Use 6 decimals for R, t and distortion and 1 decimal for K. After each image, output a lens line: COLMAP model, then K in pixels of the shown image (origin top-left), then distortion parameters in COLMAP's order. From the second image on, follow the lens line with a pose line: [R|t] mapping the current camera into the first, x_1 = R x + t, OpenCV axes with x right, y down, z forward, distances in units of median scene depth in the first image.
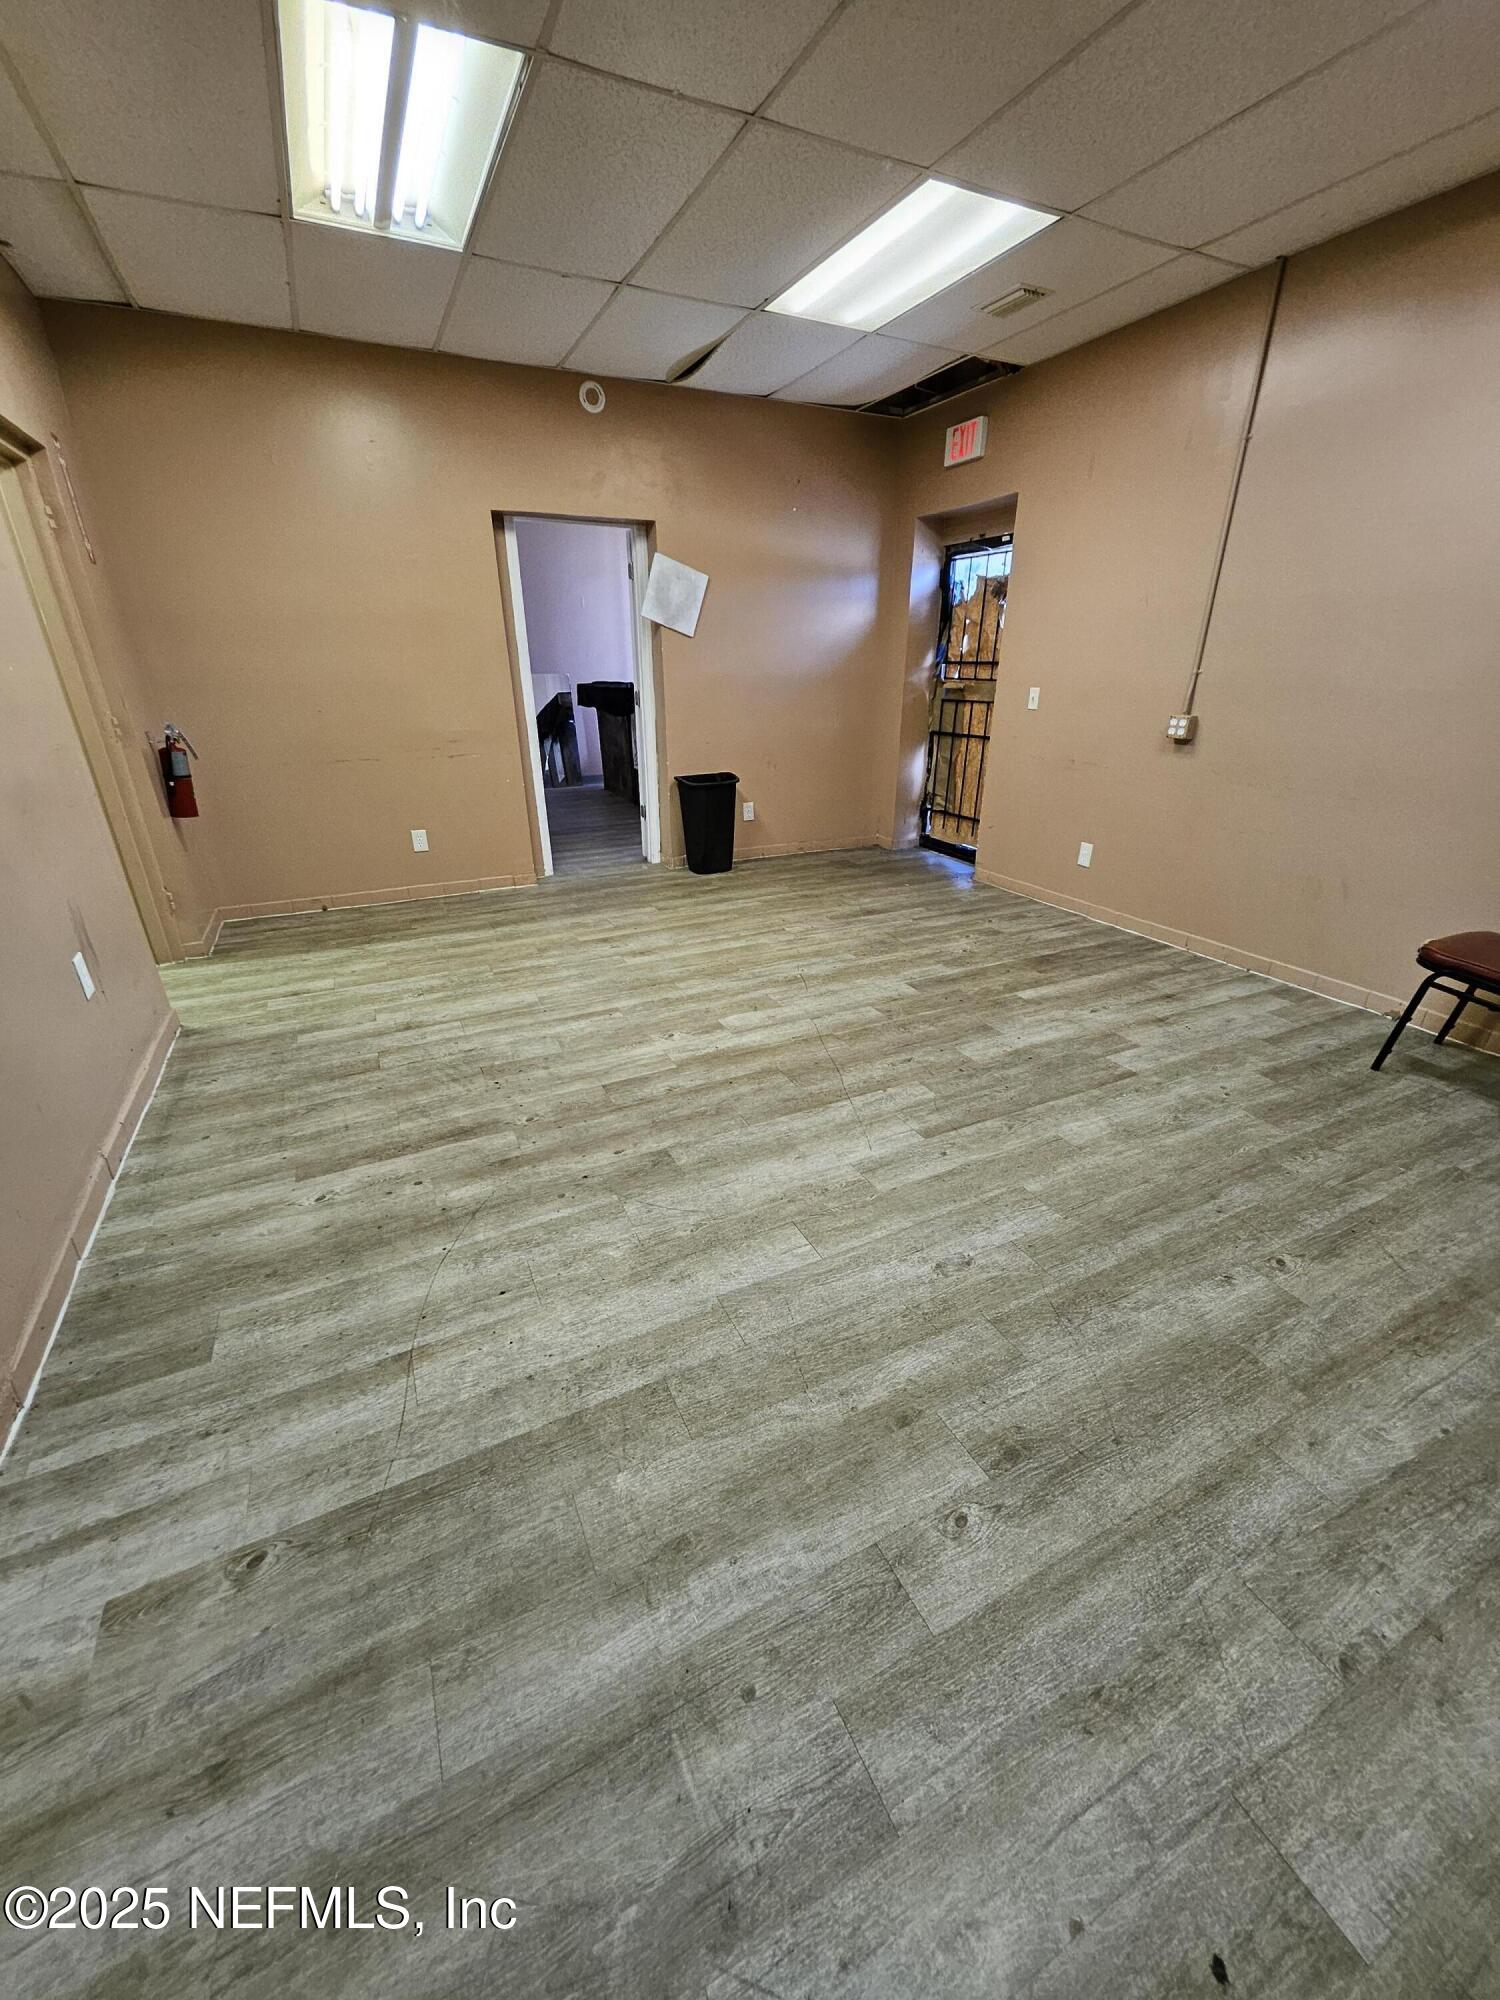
lens RADIAL K [[790.1, 0, 750.1], [0, 790.1, 1005.3], [0, 0, 1]] dist [0.001963, 0.000207]
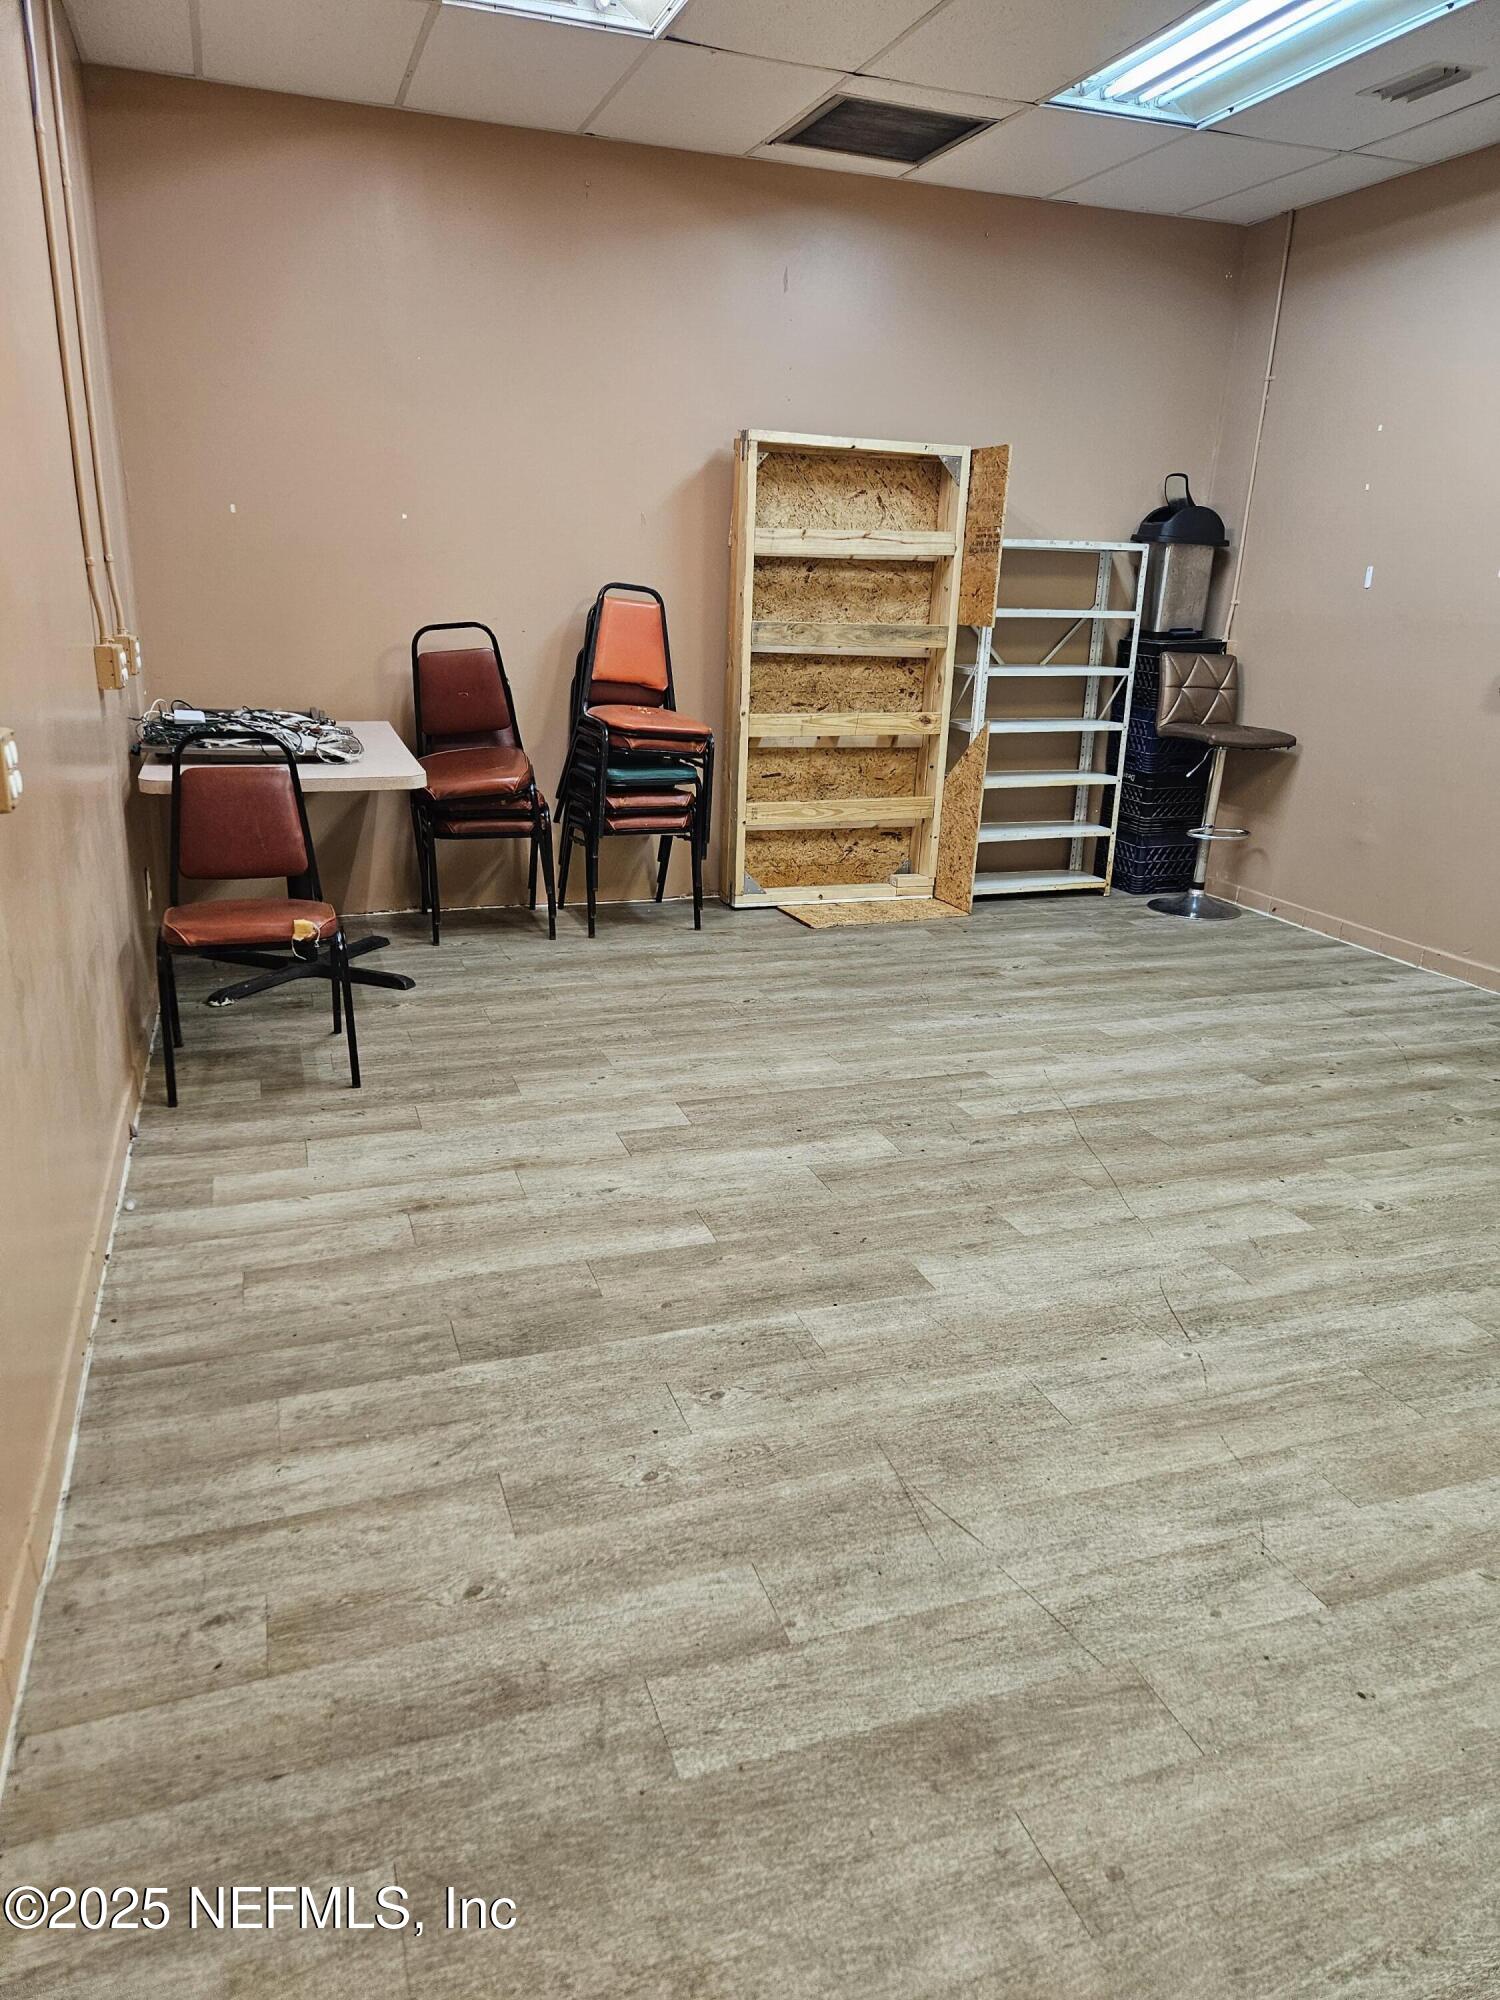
lens RADIAL K [[1350.6, 0, 749.2], [0, 1350.6, 1006.8], [0, 0, 1]] dist [0.060291, -0.033333]
pose [[-0.993522, -0.058973, 0.097135, 0.272166], [0.019236, 0.755178, 0.655237, -0.742822], [-0.111996, 0.652861, -0.749152, 1.709923]]
